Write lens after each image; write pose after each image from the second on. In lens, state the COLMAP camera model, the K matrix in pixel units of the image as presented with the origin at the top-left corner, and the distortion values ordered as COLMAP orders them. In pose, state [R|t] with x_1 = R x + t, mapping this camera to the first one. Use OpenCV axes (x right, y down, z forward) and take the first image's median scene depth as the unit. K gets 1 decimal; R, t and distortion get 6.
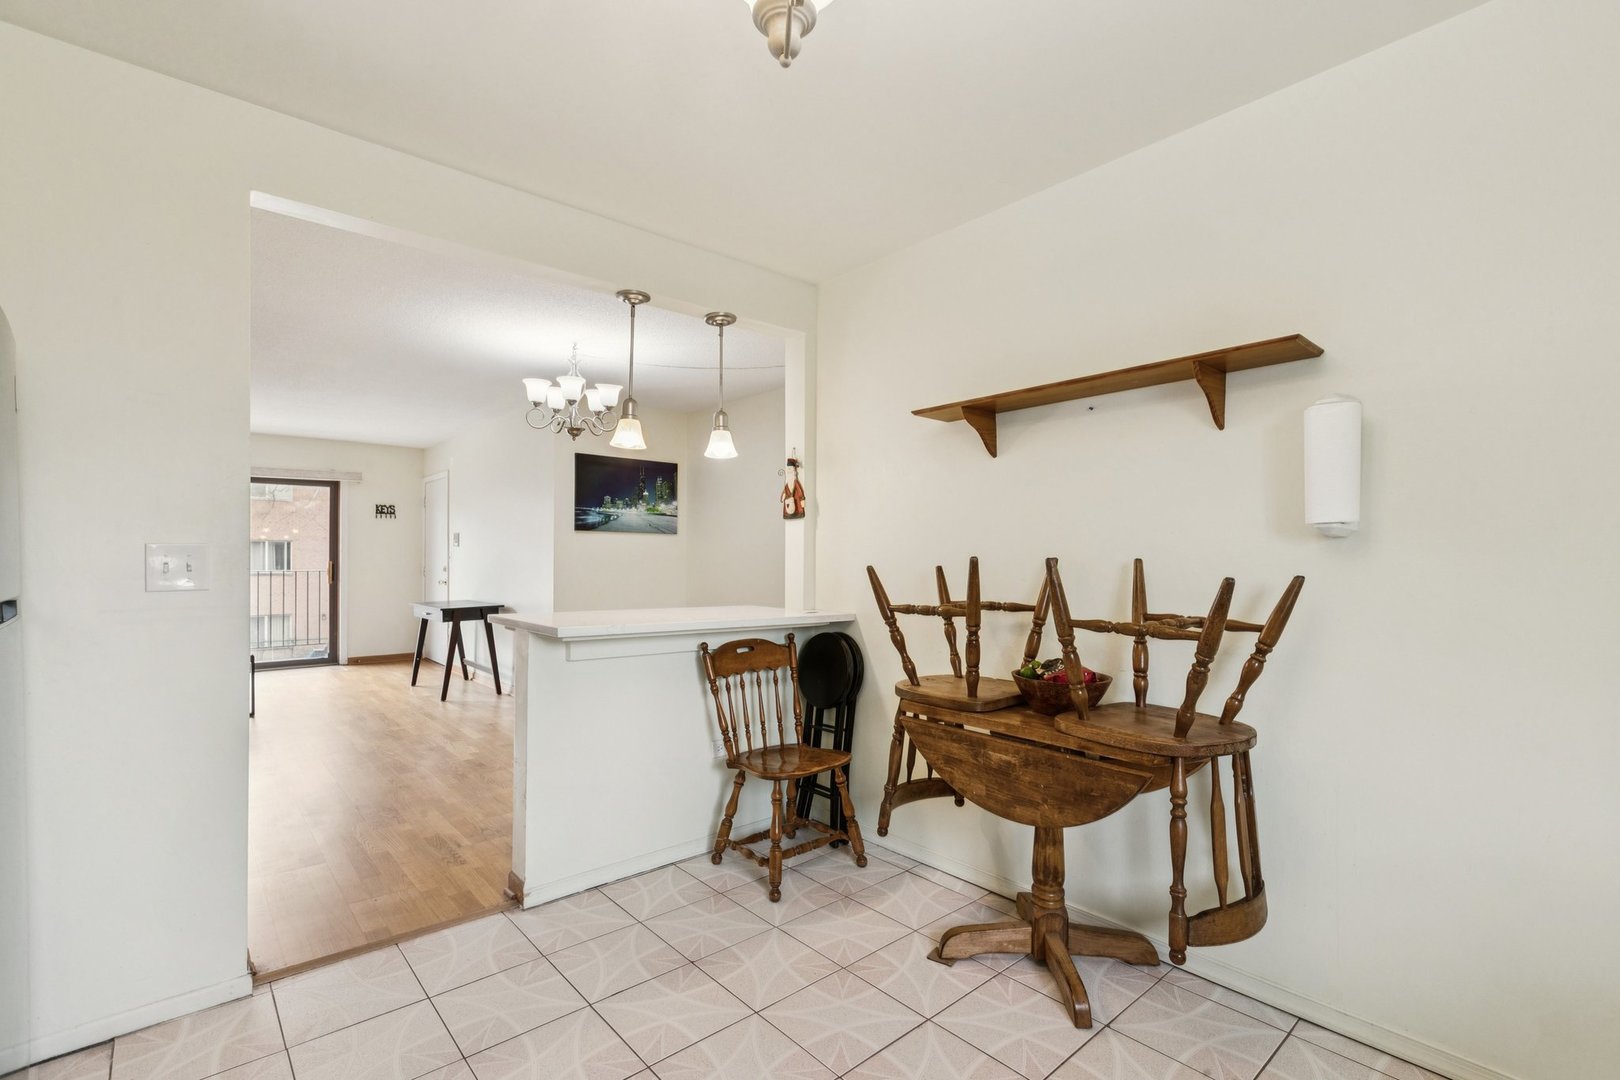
lens RADIAL K [[737.9, 0, 796.7], [0, 737.9, 560.8], [0, 0, 1]] dist [0.005731, -0.001704]
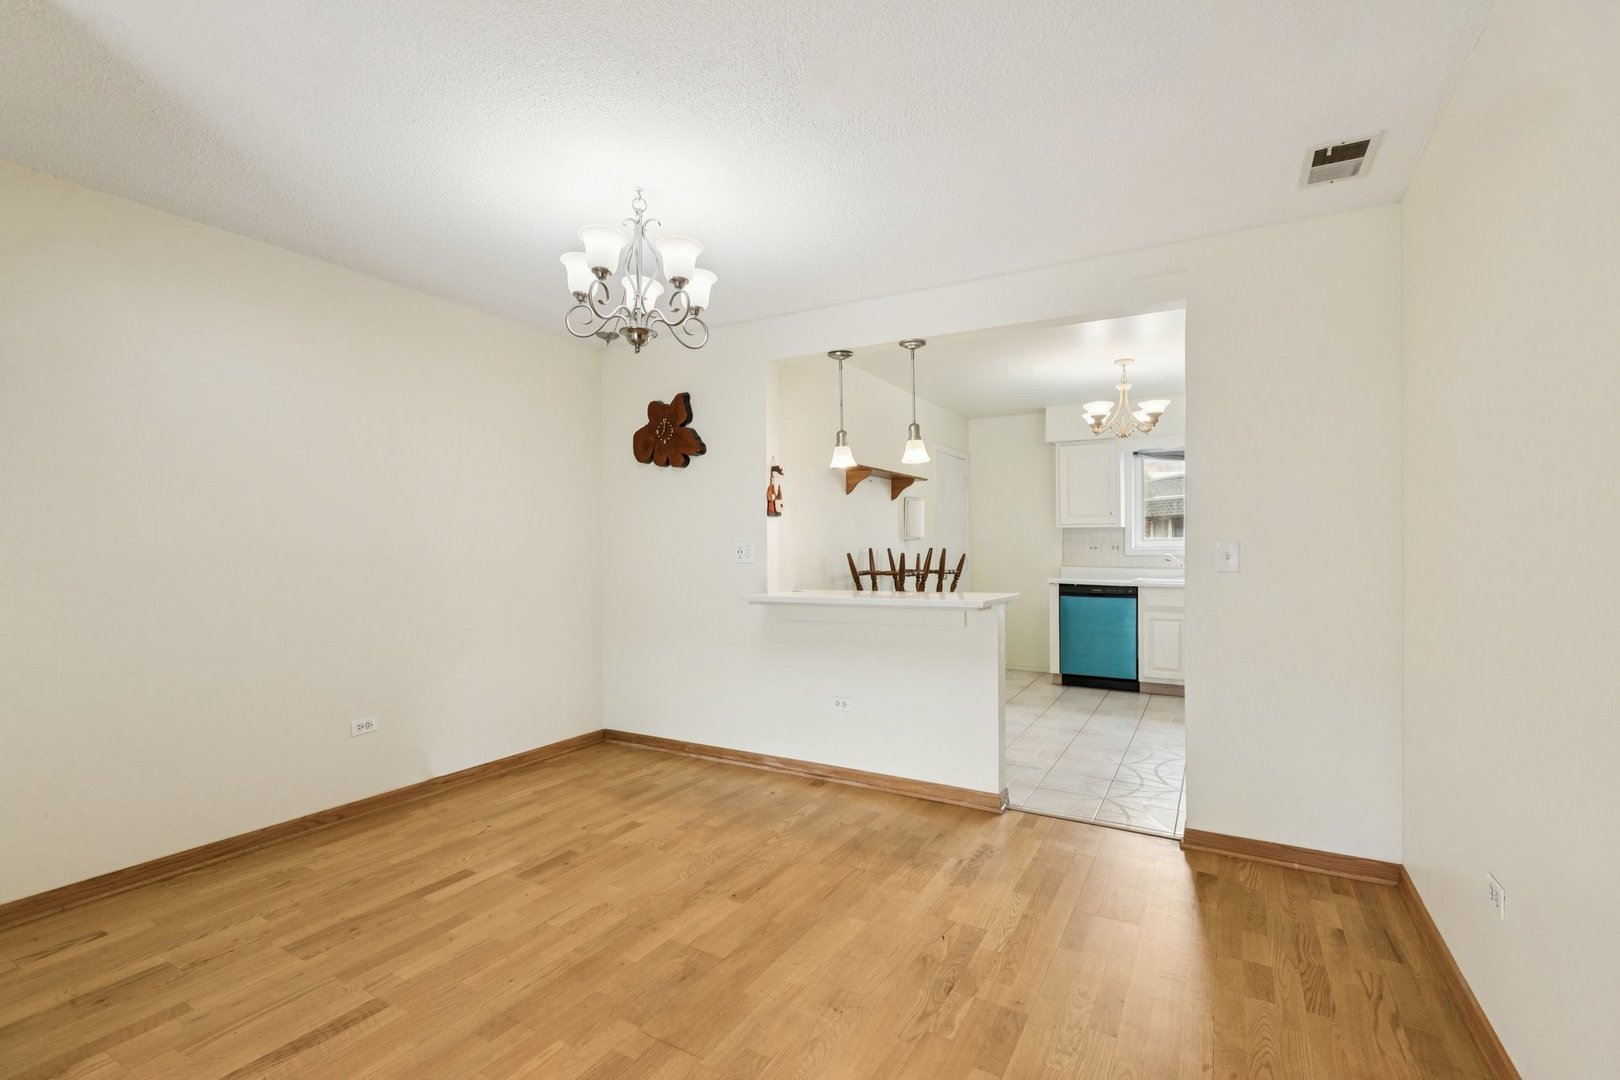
lens RADIAL K [[737.9, 0, 813.4], [0, 737.9, 551.3], [0, 0, 1]] dist [0.005731, -0.001704]
pose [[-0.347724, -0.006797, 0.937572, -0.653317], [0.004496, 0.999950, 0.008916, -0.005675], [-0.937586, 0.007316, -0.347676, 0.775654]]
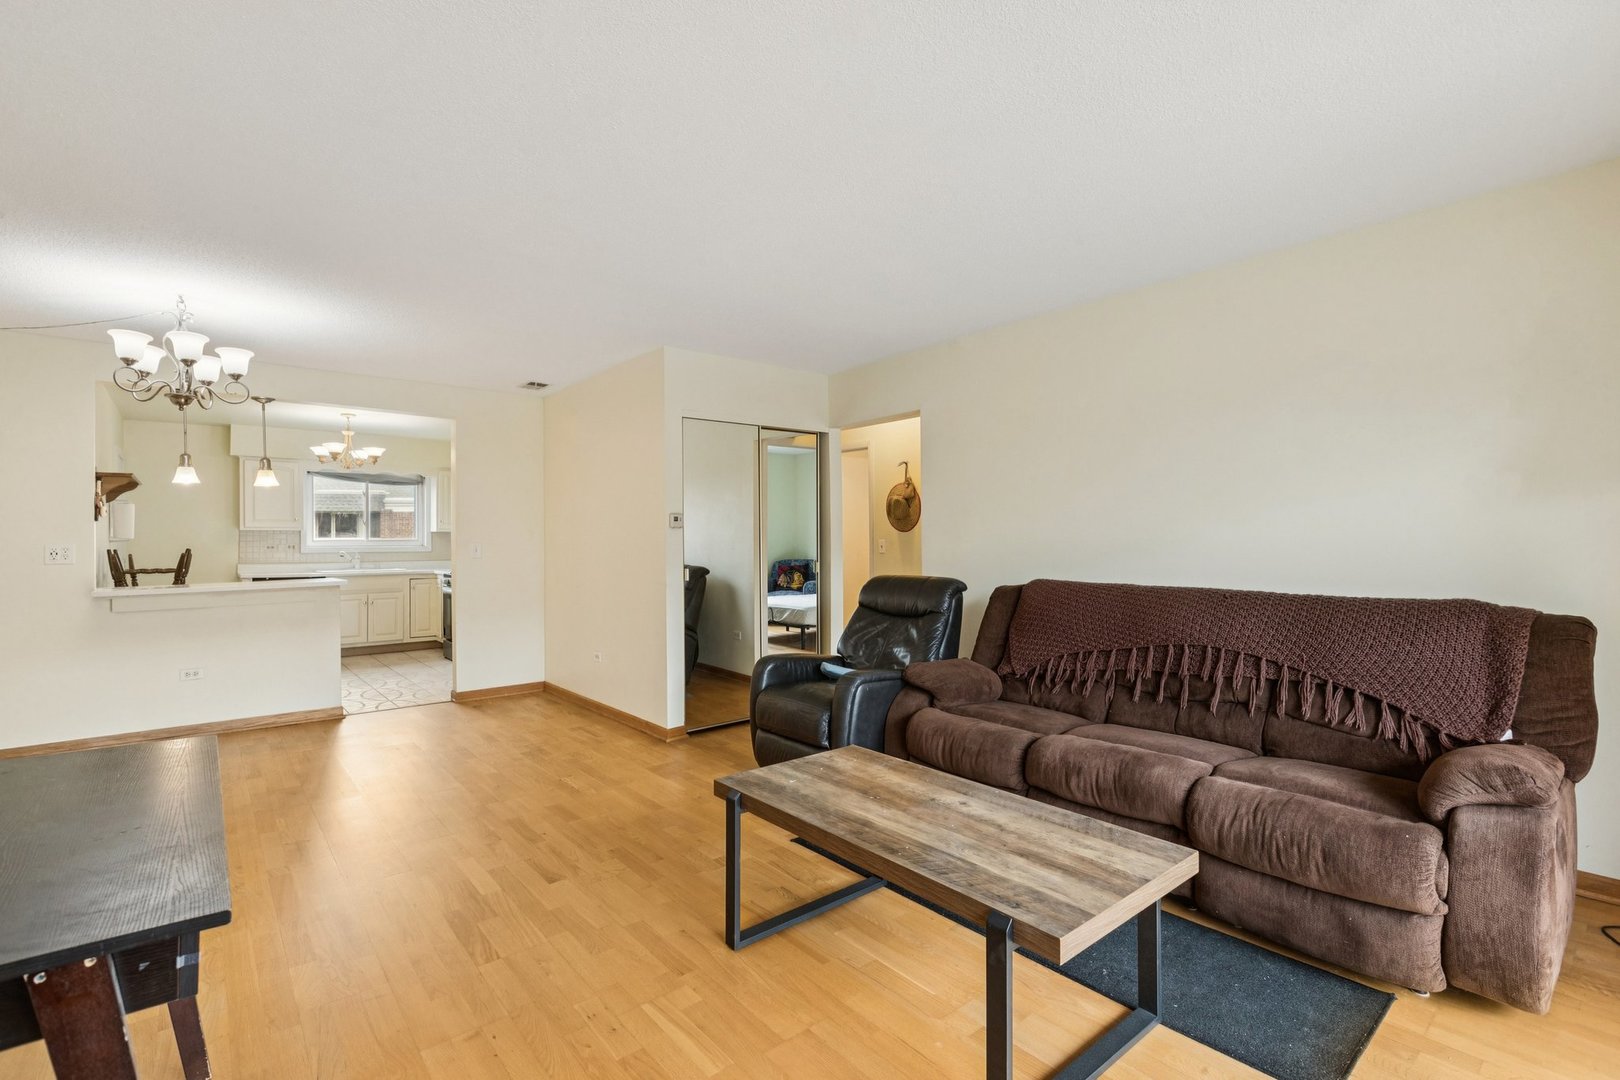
lens RADIAL K [[737.9, 0, 812.0], [0, 737.9, 540.9], [0, 0, 1]] dist [0.005731, -0.001704]
pose [[-0.999912, 0.004860, 0.012343, -0.747626], [0.004888, 0.999985, 0.002265, -0.008945], [-0.012332, 0.002325, -0.999921, 1.324226]]
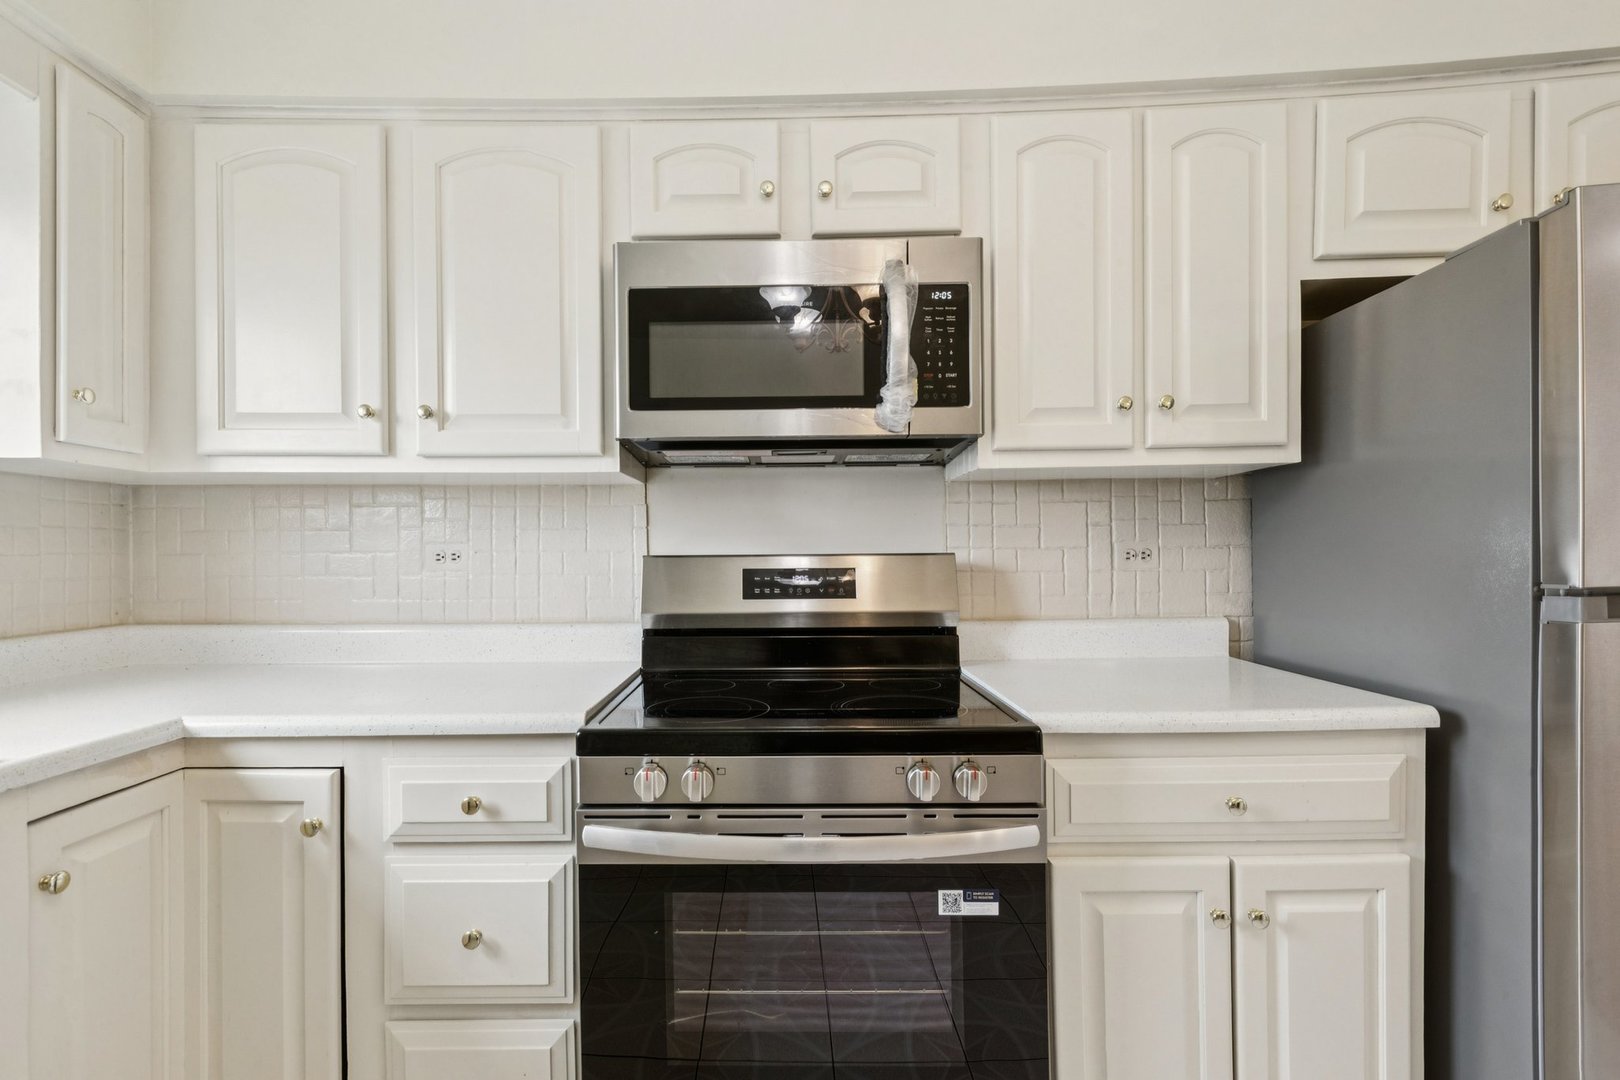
lens RADIAL K [[737.9, 0, 785.1], [0, 737.9, 547.7], [0, 0, 1]] dist [0.005731, -0.001704]
pose [[-0.648810, 0.006961, -0.760918, 0.056635], [0.006321, 0.999973, 0.003757, 0.001433], [0.760924, -0.002372, -0.648837, 0.160315]]
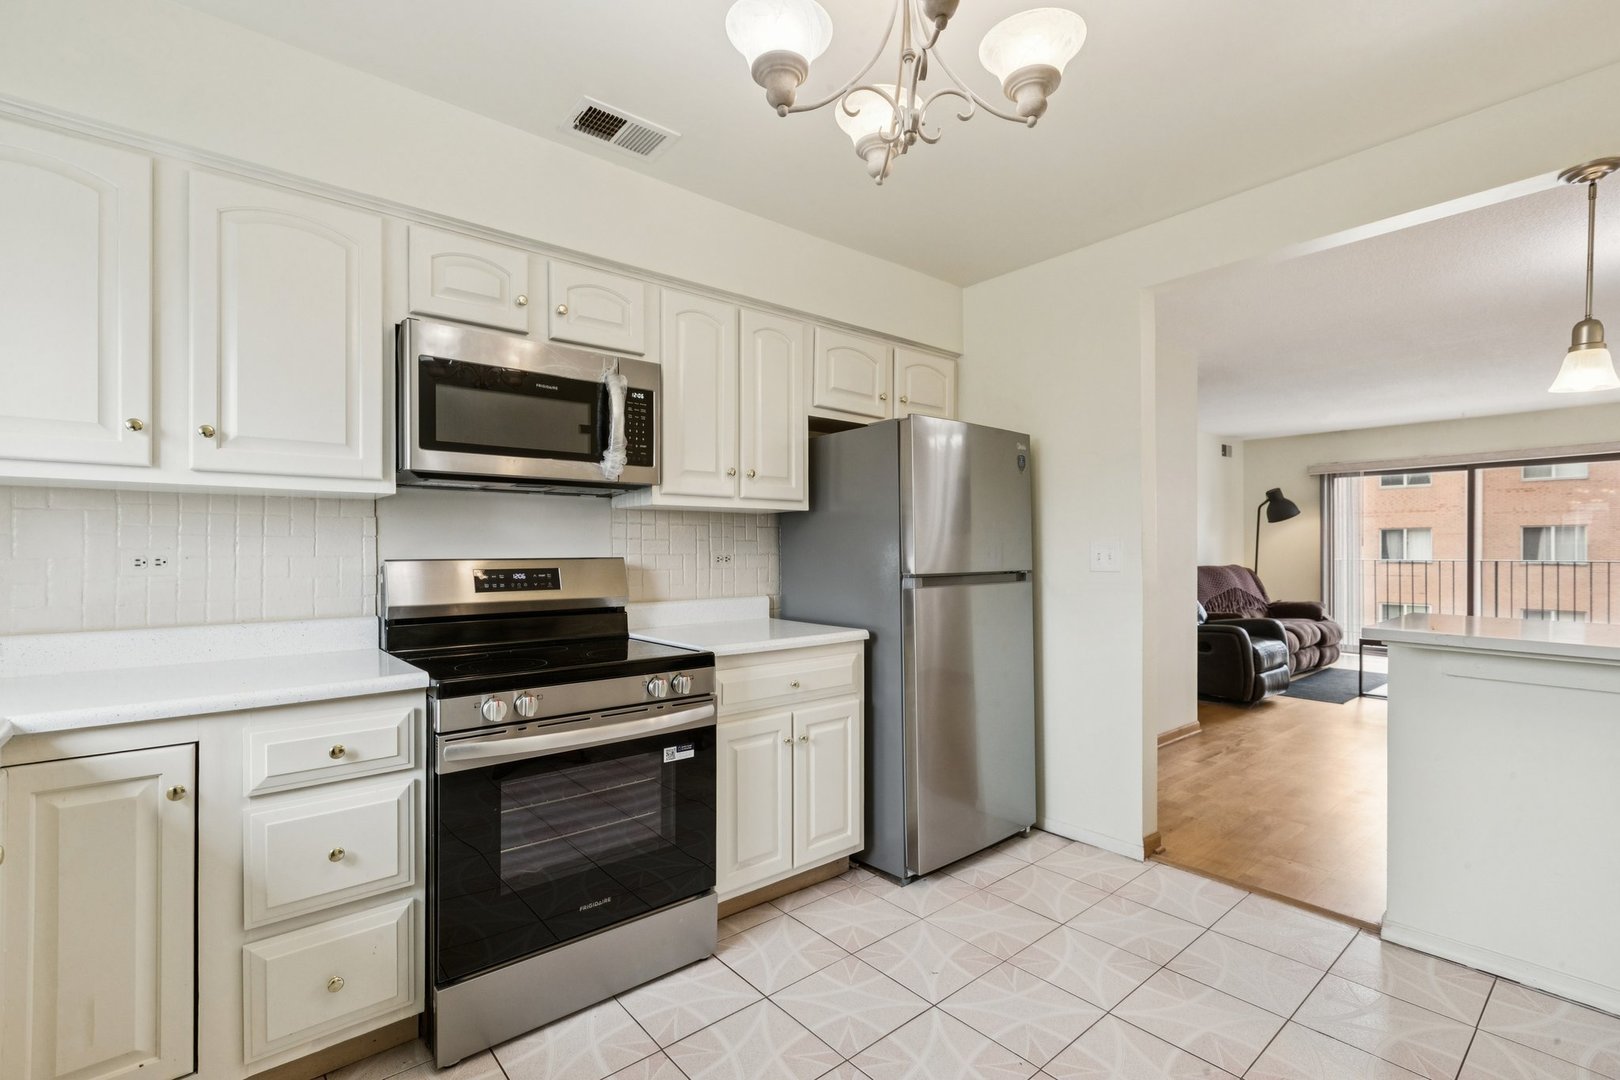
lens RADIAL K [[737.9, 0, 808.7], [0, 737.9, 542.9], [0, 0, 1]] dist [0.005731, -0.001704]
pose [[-0.000293, -0.005923, -0.999982, 0.230072], [-0.002904, 0.999978, -0.005923, -0.001444], [0.999996, 0.002902, -0.000310, 0.130713]]
